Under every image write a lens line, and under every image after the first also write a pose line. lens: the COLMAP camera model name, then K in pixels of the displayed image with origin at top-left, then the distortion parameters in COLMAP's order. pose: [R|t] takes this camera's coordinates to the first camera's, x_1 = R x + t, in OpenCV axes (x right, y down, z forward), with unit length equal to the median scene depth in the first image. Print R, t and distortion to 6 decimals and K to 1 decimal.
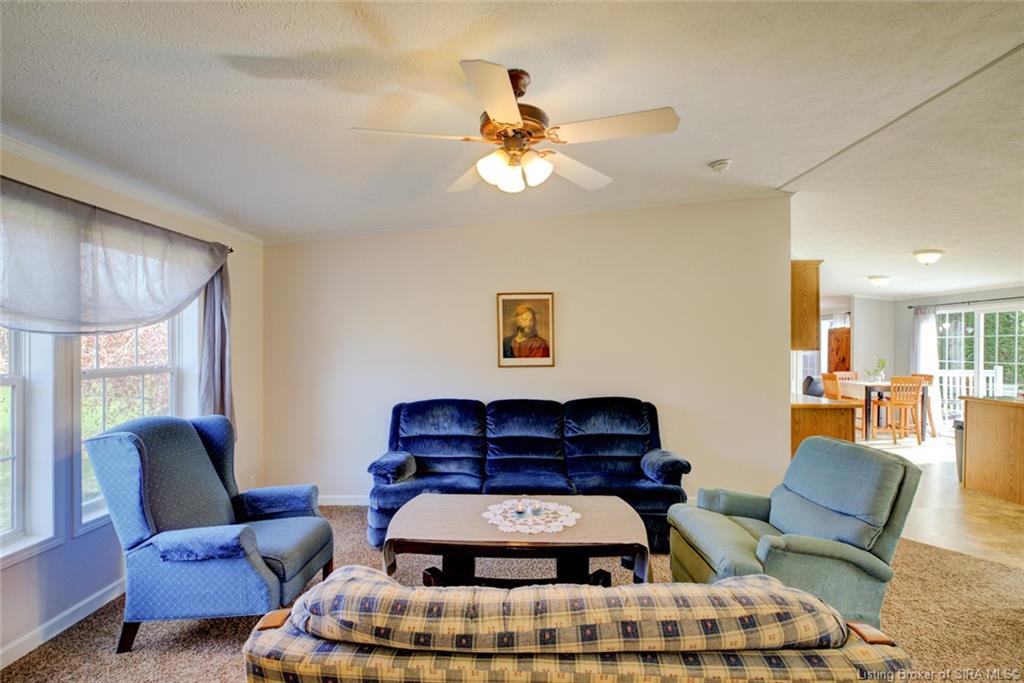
lens RADIAL K [[484.5, 0, 511.2], [0, 484.5, 345.5], [0, 0, 1]] dist [-0.006249, 0.002862]
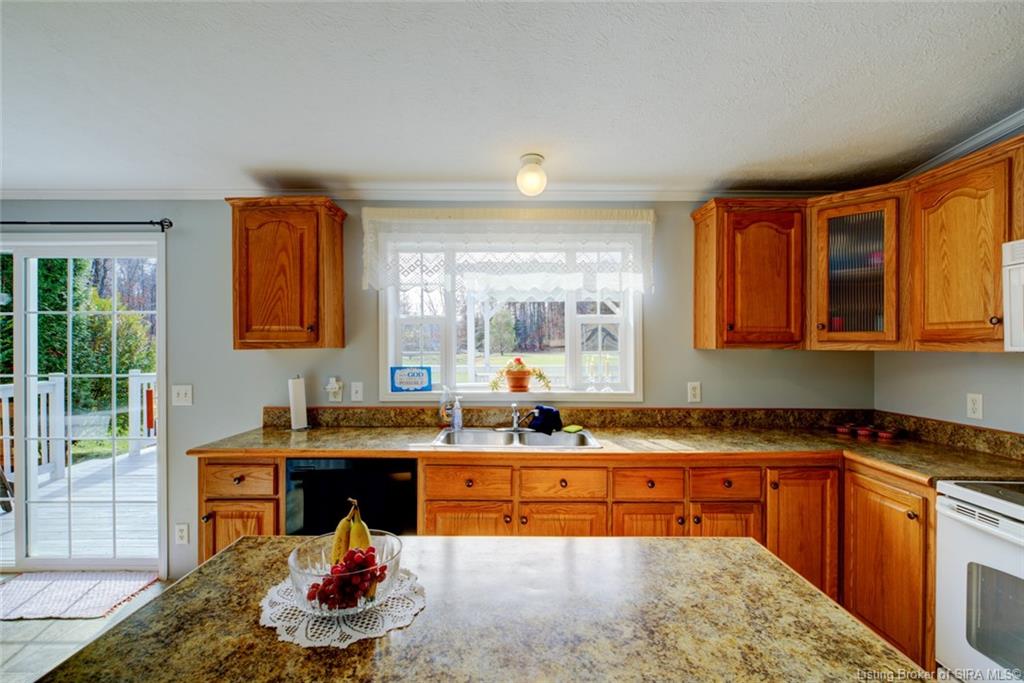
lens RADIAL K [[472.9, 0, 527.2], [0, 472.9, 344.2], [0, 0, 1]] dist [-0.003659, -0.000439]
pose [[-0.031800, -0.010597, 0.999438, 0.979466], [-0.001033, 0.999944, 0.010570, 0.005845], [-0.999494, -0.000696, -0.031809, 1.032973]]
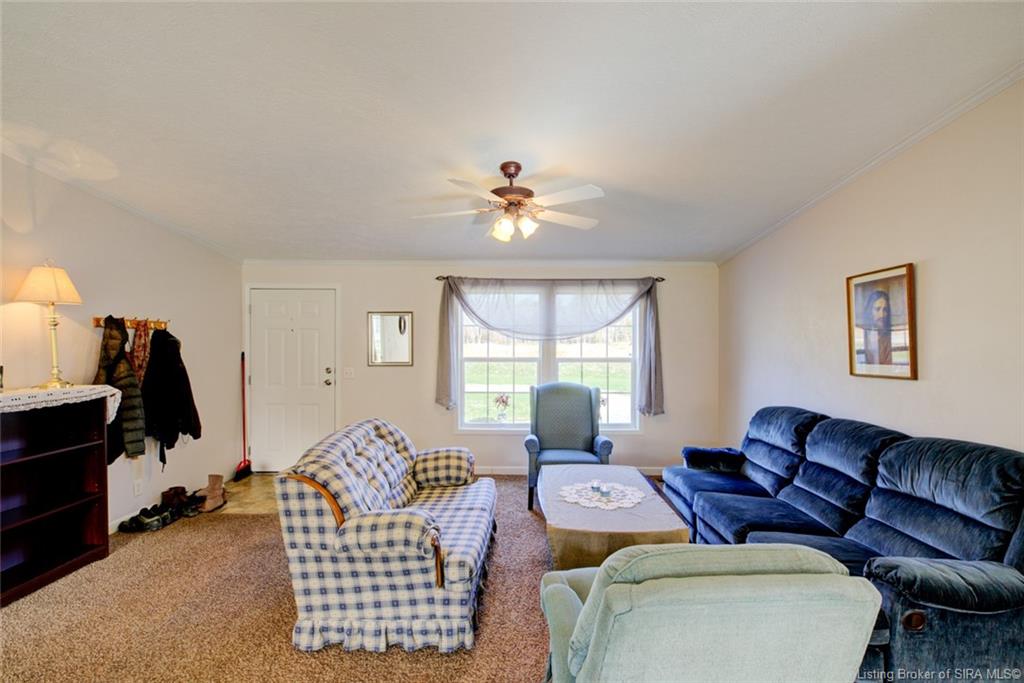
lens RADIAL K [[472.9, 0, 513.9], [0, 472.9, 344.8], [0, 0, 1]] dist [-0.003659, -0.000439]
pose [[0.005925, -0.002429, -0.999979, 0.720912], [-0.006428, 0.999976, -0.002467, 0.003208], [0.999962, 0.006443, 0.005909, 0.488955]]
